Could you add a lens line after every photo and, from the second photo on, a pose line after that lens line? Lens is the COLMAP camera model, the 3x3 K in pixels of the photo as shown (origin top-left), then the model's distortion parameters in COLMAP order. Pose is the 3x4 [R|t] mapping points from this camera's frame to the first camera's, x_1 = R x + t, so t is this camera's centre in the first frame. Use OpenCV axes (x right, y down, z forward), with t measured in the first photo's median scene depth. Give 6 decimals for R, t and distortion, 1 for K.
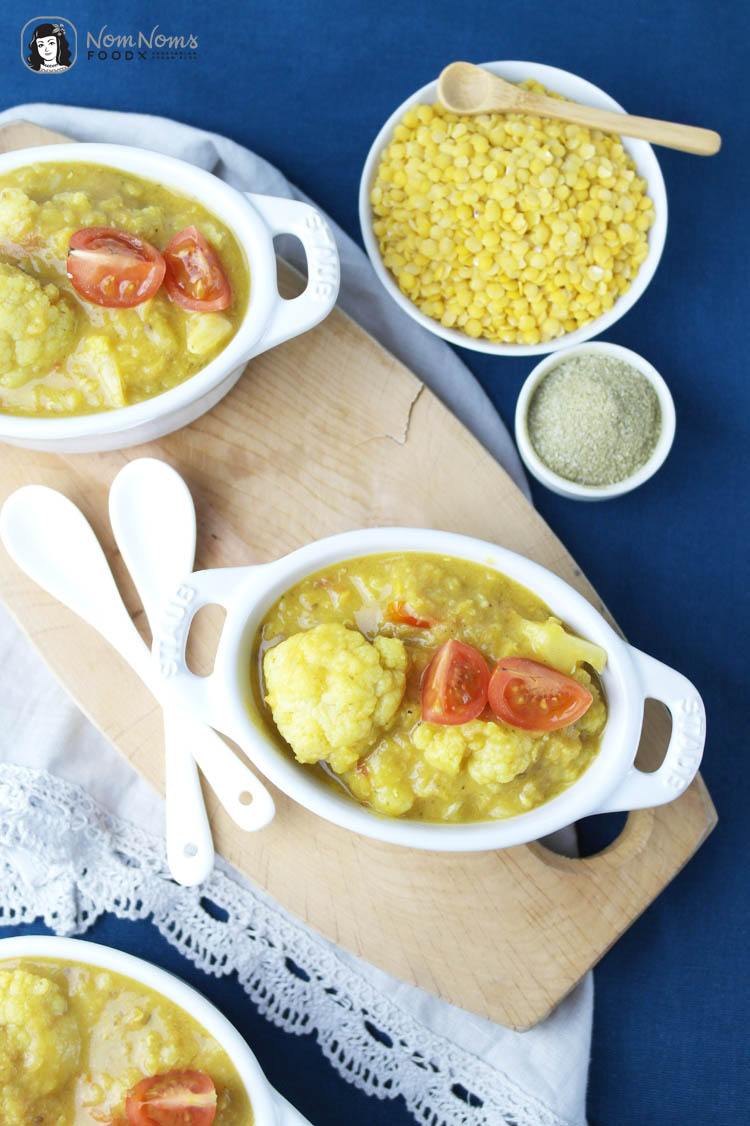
lens RADIAL K [[1419.6, 0, 372.3], [0, 1419.6, 563.9], [0, 0, 1]] dist [-0.040667, 0.000000]
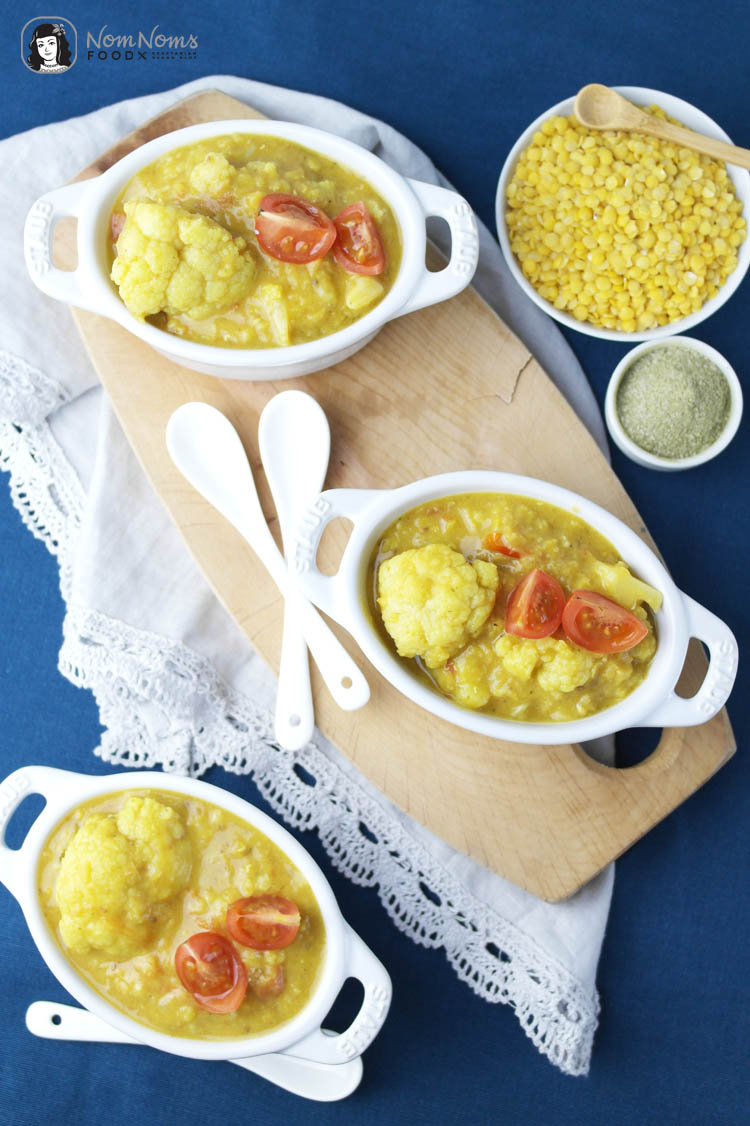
lens RADIAL K [[1419.6, 0, 373.9], [0, 1419.6, 561.4], [0, 0, 1]] dist [-0.040667, 0.000000]
pose [[0.992786, 0.118331, -0.019321, -0.053533], [-0.117683, 0.992542, 0.031807, 0.021913], [0.022940, -0.029304, 0.999307, -0.189875]]
